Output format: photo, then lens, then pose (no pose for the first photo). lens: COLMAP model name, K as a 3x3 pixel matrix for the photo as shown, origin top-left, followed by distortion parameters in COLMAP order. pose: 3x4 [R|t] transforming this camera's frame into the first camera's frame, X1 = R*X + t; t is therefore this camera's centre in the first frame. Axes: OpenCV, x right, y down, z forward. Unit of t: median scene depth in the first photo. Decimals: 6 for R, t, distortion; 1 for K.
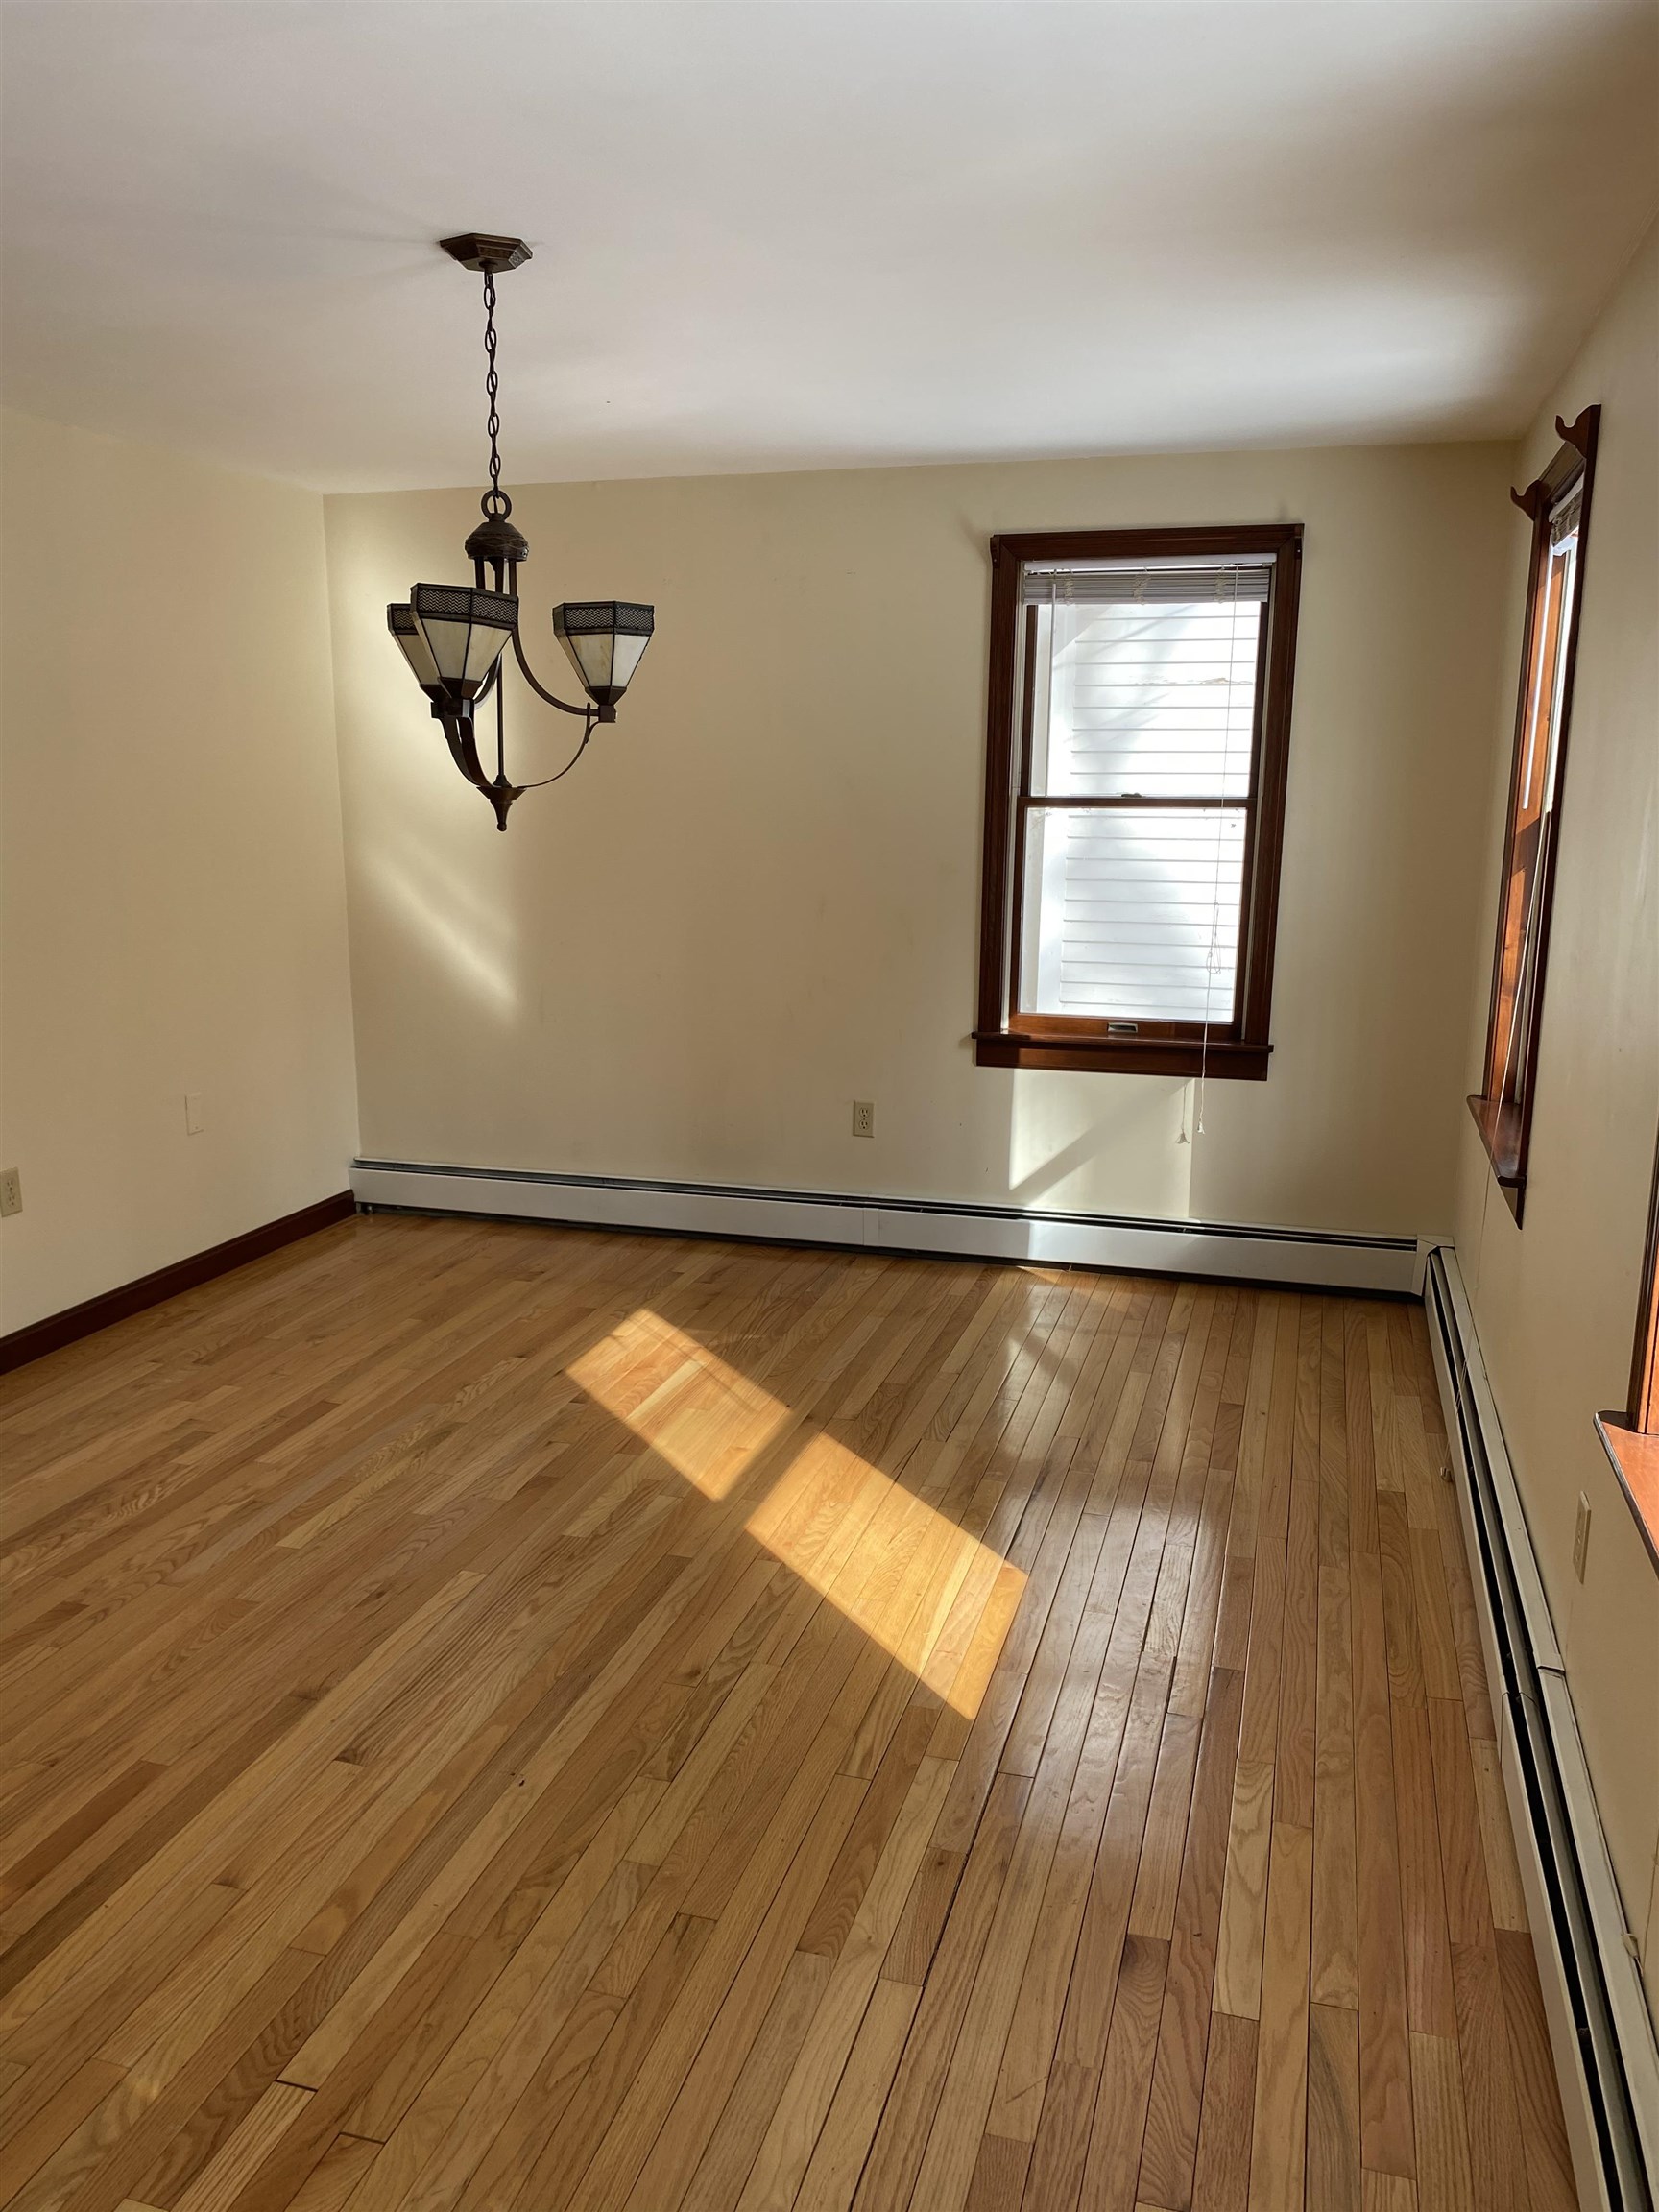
lens RADIAL K [[1677.5, 0, 835.7], [0, 1677.5, 1141.0], [0, 0, 1]] dist [0.101808, -0.154212]
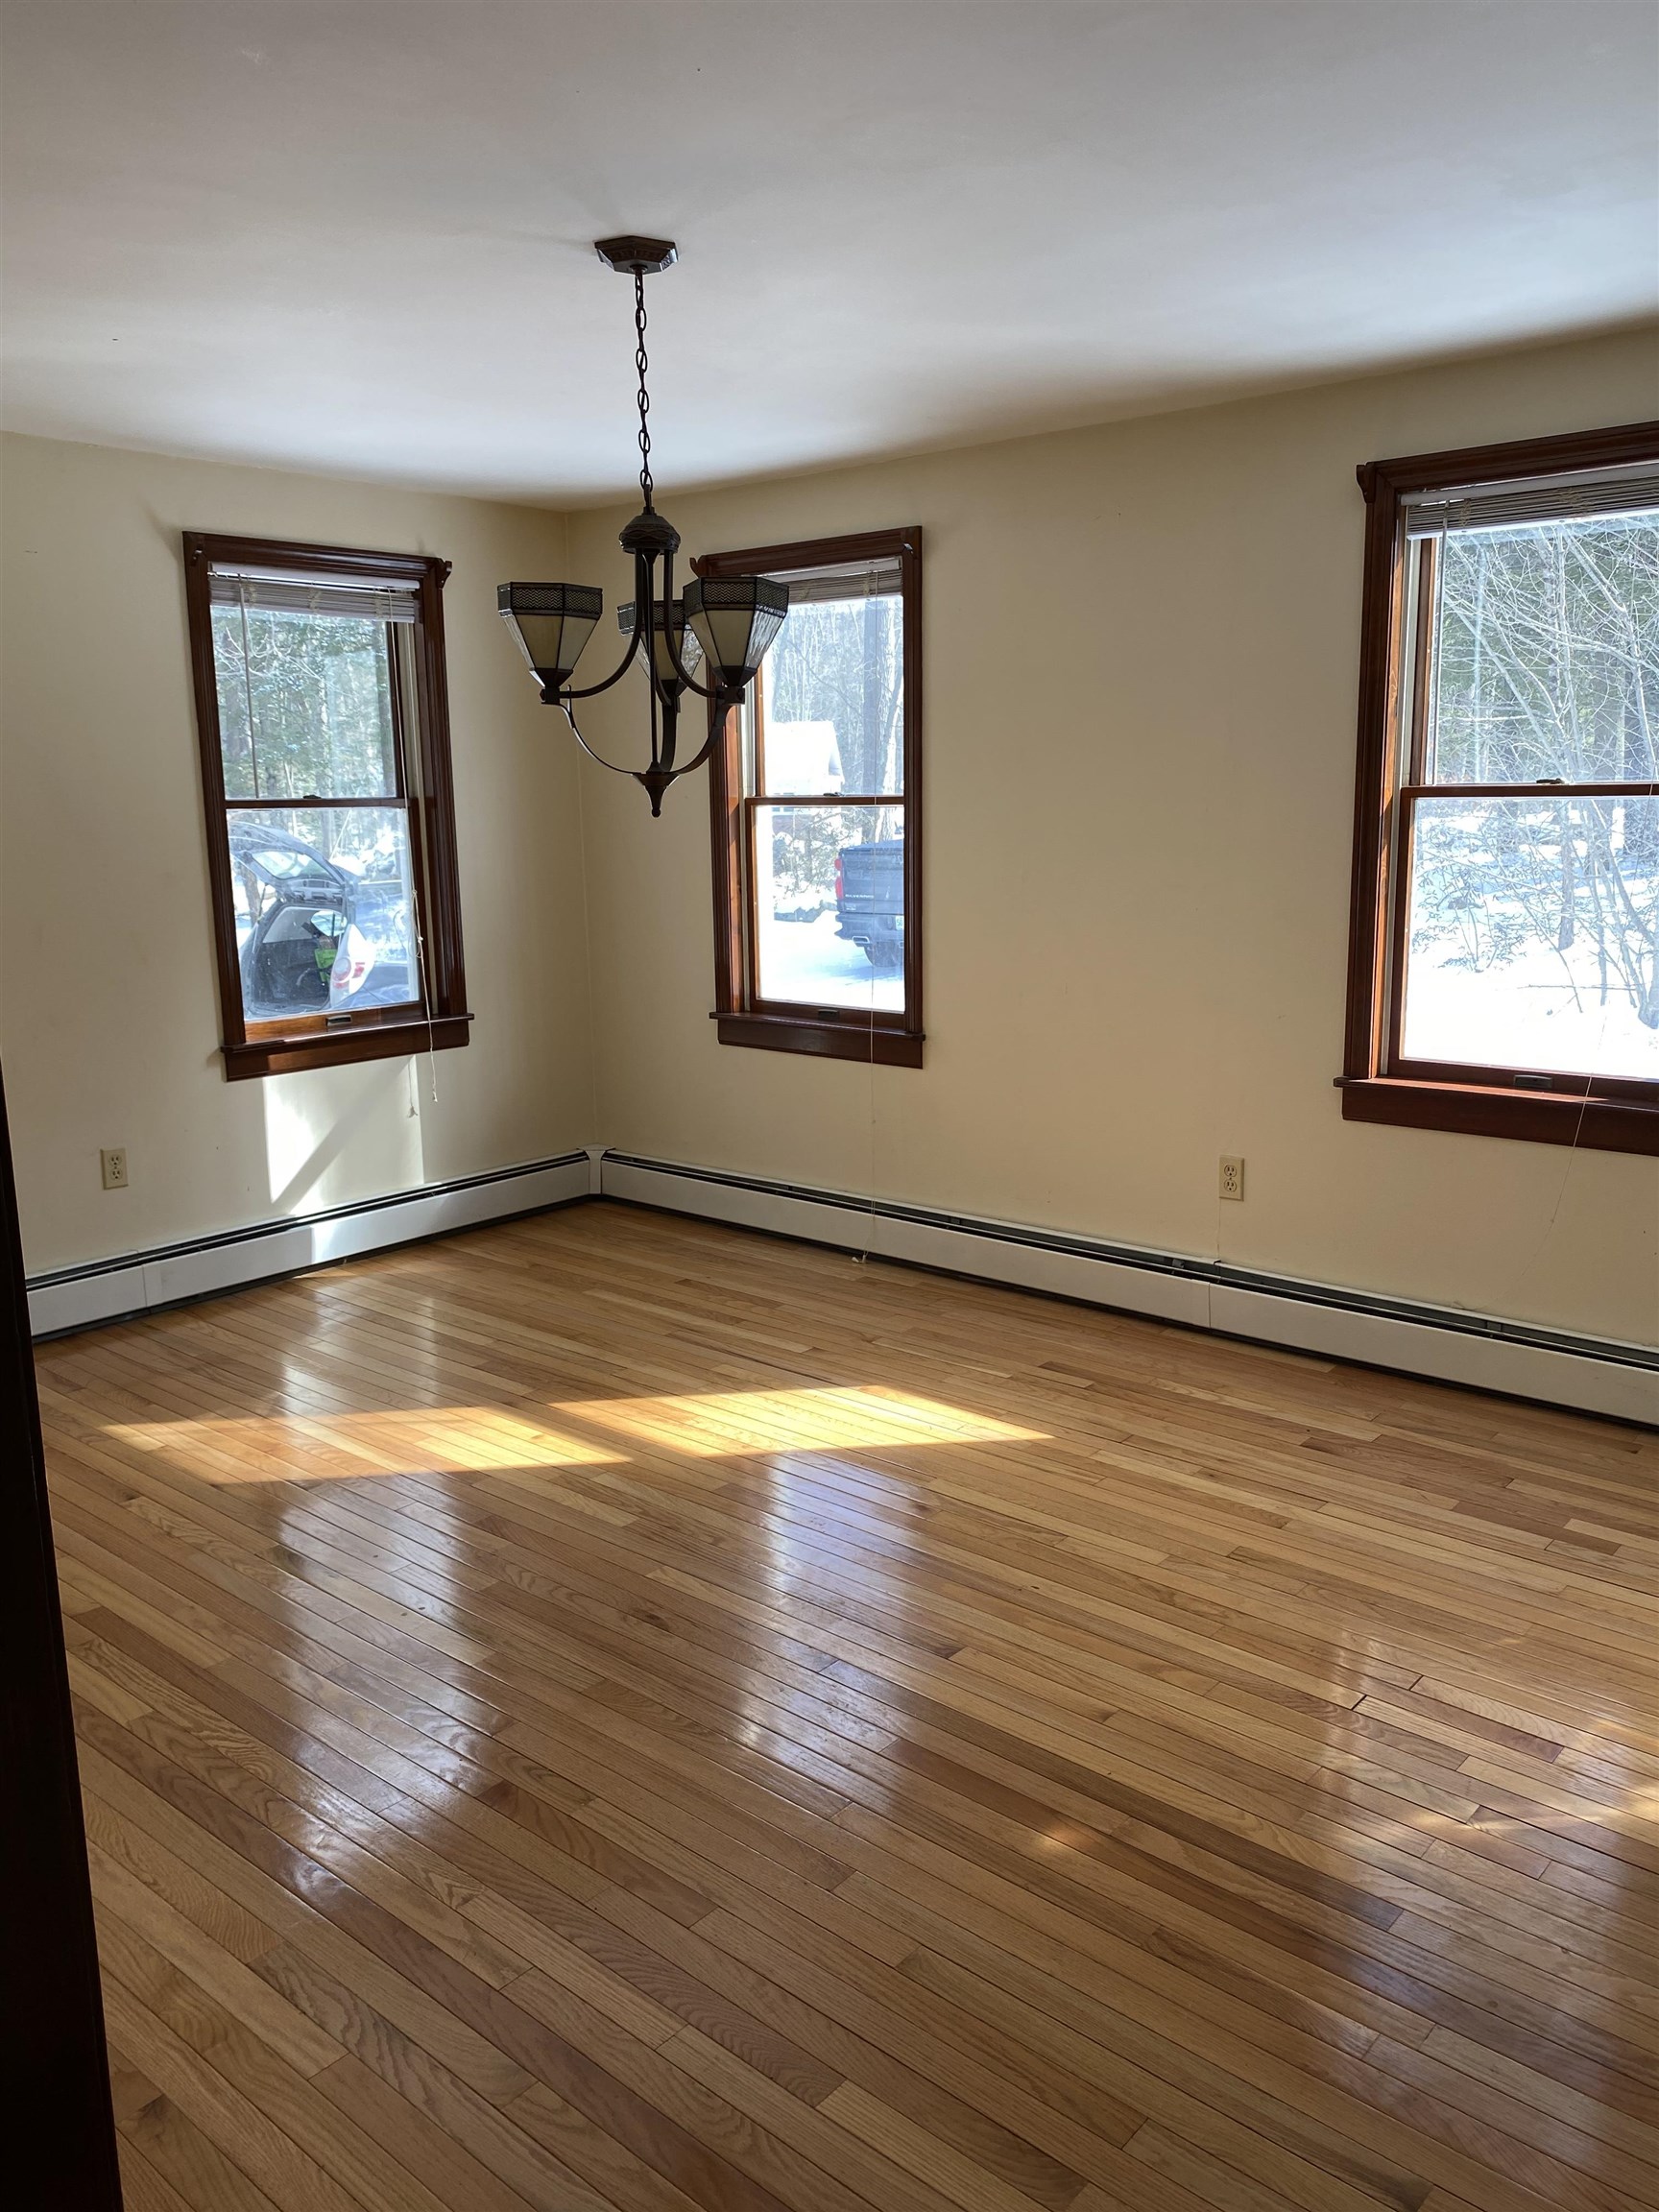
lens RADIAL K [[1675.0, 0, 829.5], [0, 1675.0, 1106.0], [0, 0, 1]] dist [0.045704, -0.093904]
pose [[0.421278, -0.184948, 0.887873, -0.660553], [0.224536, 0.969778, 0.095471, -0.049279], [-0.878697, 0.159140, 0.450074, 0.295812]]
